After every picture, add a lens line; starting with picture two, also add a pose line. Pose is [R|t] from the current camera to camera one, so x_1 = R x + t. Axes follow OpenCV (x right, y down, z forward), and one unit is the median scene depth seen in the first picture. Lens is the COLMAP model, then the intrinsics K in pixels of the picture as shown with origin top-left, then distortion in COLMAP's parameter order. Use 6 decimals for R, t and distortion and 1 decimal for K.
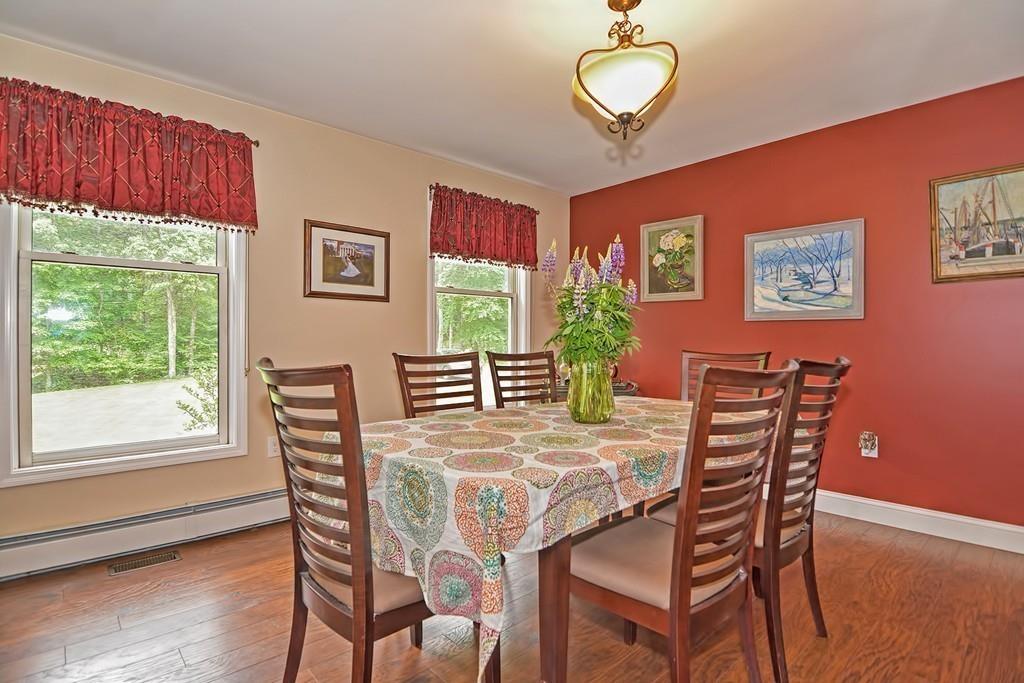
lens RADIAL K [[496.3, 0, 507.4], [0, 496.3, 340.1], [0, 0, 1]] dist [-0.002390, -0.012270]
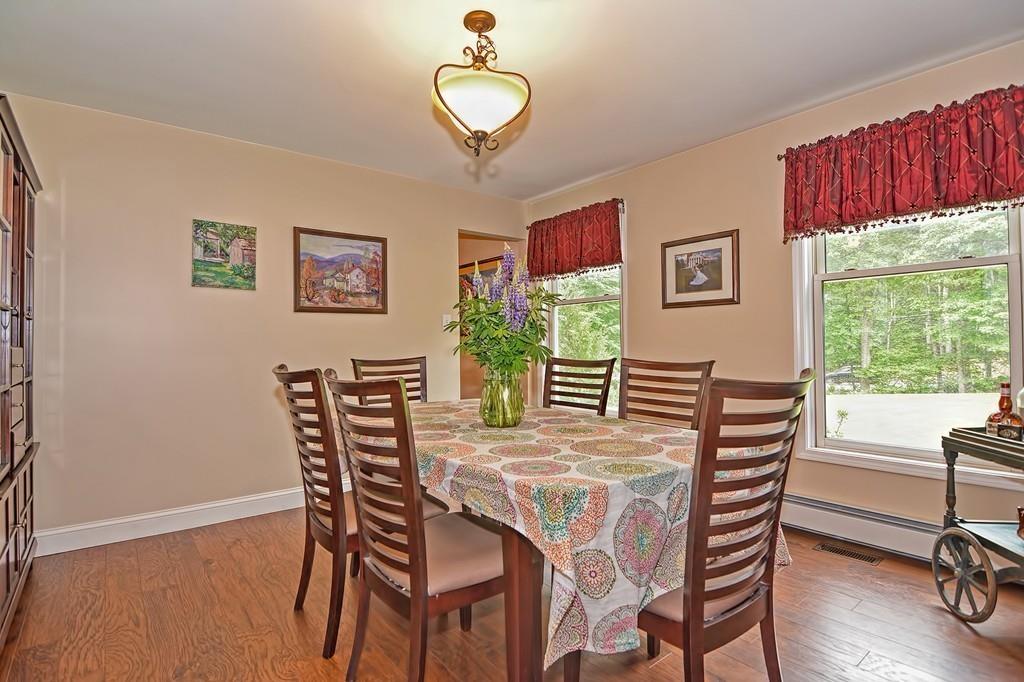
lens RADIAL K [[496.3, 0, 507.4], [0, 496.3, 339.6], [0, 0, 1]] dist [-0.002390, -0.012270]
pose [[-0.070485, -0.004450, -0.997503, 0.763616], [0.005755, 0.999972, -0.004868, -0.009043], [0.997496, -0.006084, -0.070457, 0.680214]]
